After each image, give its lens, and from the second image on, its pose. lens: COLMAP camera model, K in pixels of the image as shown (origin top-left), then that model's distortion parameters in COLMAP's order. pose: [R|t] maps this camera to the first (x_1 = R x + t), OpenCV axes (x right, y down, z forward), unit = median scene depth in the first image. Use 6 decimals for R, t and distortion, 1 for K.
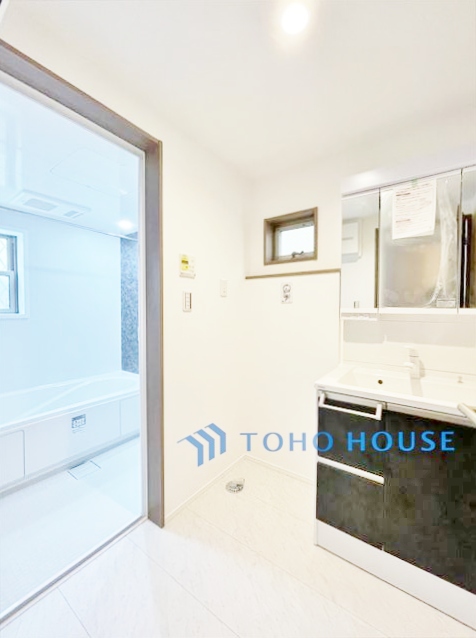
lens RADIAL K [[257.5, 0, 240.4], [0, 257.5, 315.0], [0, 0, 1]] dist [-0.004502, 0.001358]
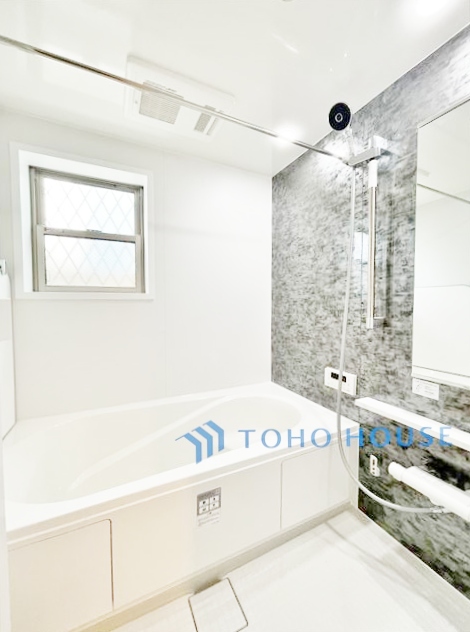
lens RADIAL K [[255.1, 0, 235.0], [0, 255.1, 314.8], [0, 0, 1]] dist [-0.004502, 0.001358]
pose [[0.871655, 0.021272, -0.489658, -0.231692], [-0.009307, 0.999596, 0.026857, 0.026683], [0.490031, -0.018852, 0.871501, 0.396070]]
